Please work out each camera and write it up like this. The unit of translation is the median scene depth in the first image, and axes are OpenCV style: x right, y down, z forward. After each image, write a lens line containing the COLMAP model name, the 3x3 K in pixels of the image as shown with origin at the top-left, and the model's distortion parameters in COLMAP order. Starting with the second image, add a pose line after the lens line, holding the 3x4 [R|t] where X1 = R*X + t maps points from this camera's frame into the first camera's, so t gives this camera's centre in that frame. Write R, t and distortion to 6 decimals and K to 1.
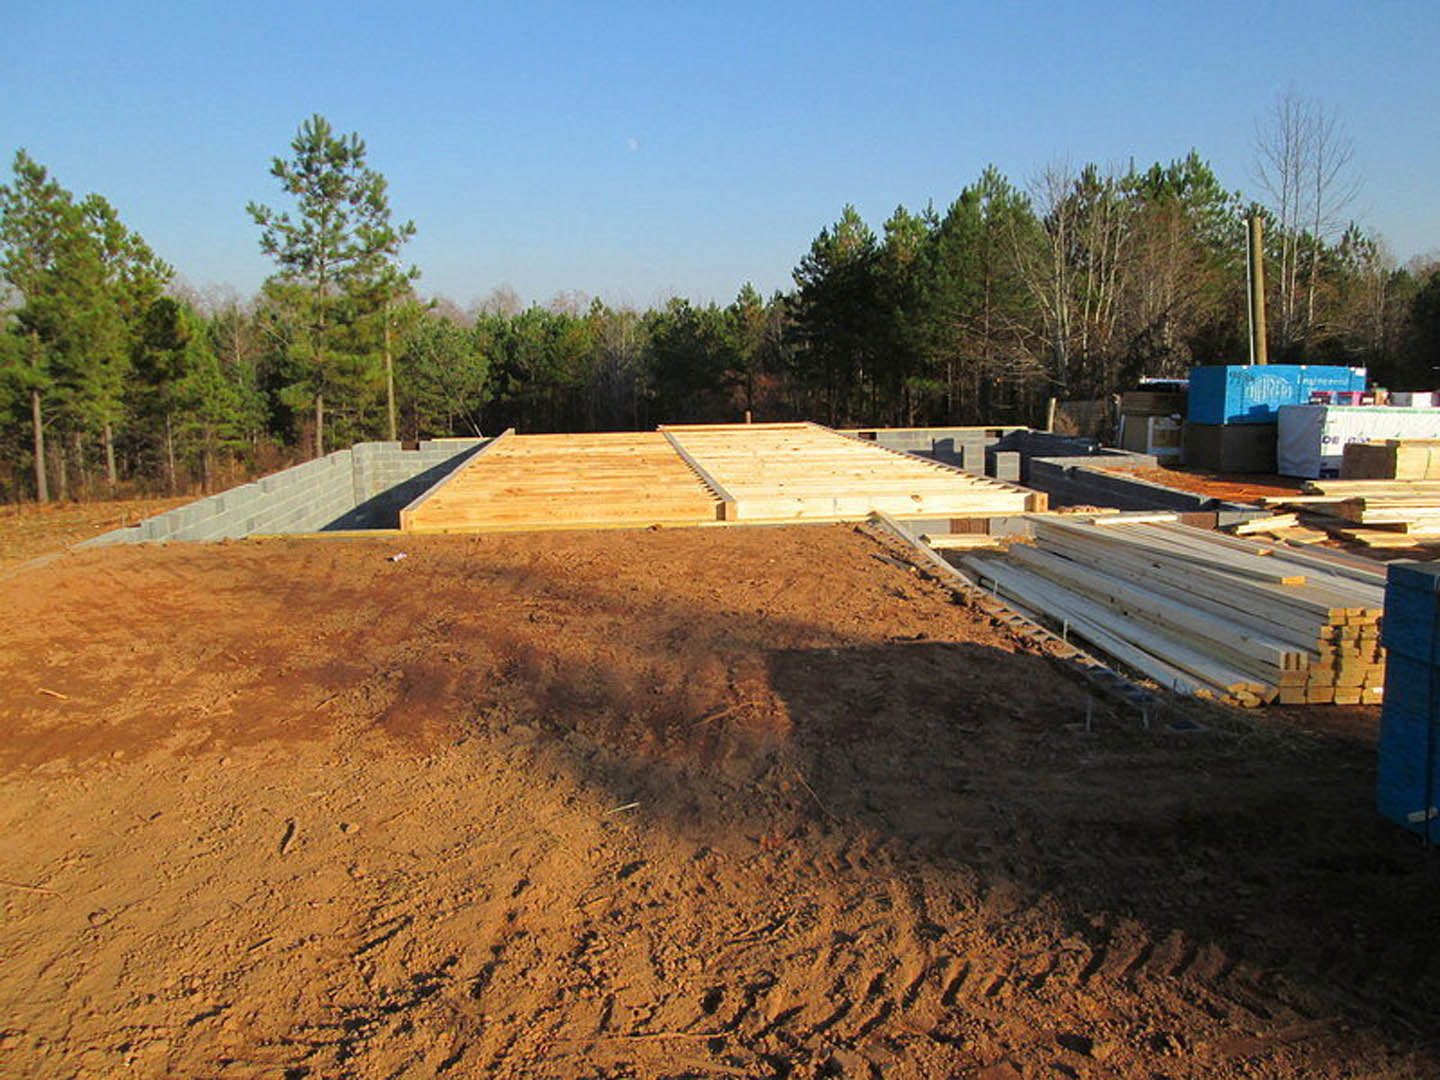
lens RADIAL K [[1207.6, 0, 720.0], [0, 1207.6, 540.0], [0, 0, 1]] dist [-0.086360, 0.003504]
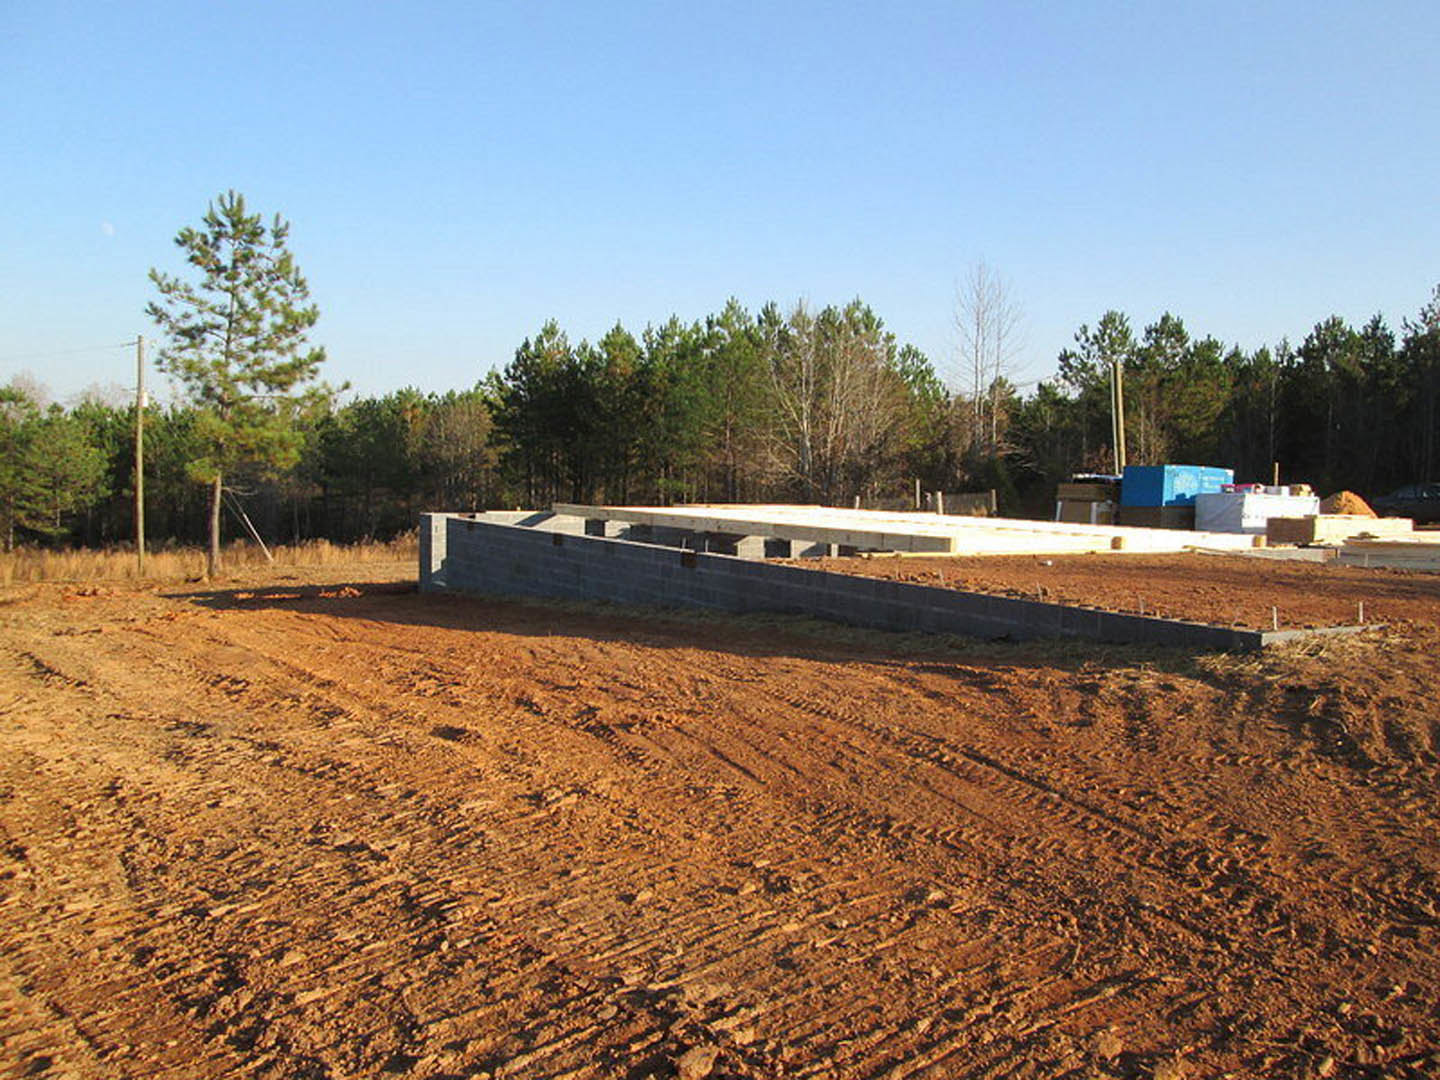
lens RADIAL K [[1207.6, 0, 720.0], [0, 1207.6, 540.0], [0, 0, 1]] dist [-0.086360, 0.003504]
pose [[0.912696, 0.012972, 0.408434, -0.367005], [0.025880, 0.995654, -0.089456, 0.031990], [-0.407819, 0.092217, 0.908394, -0.040399]]
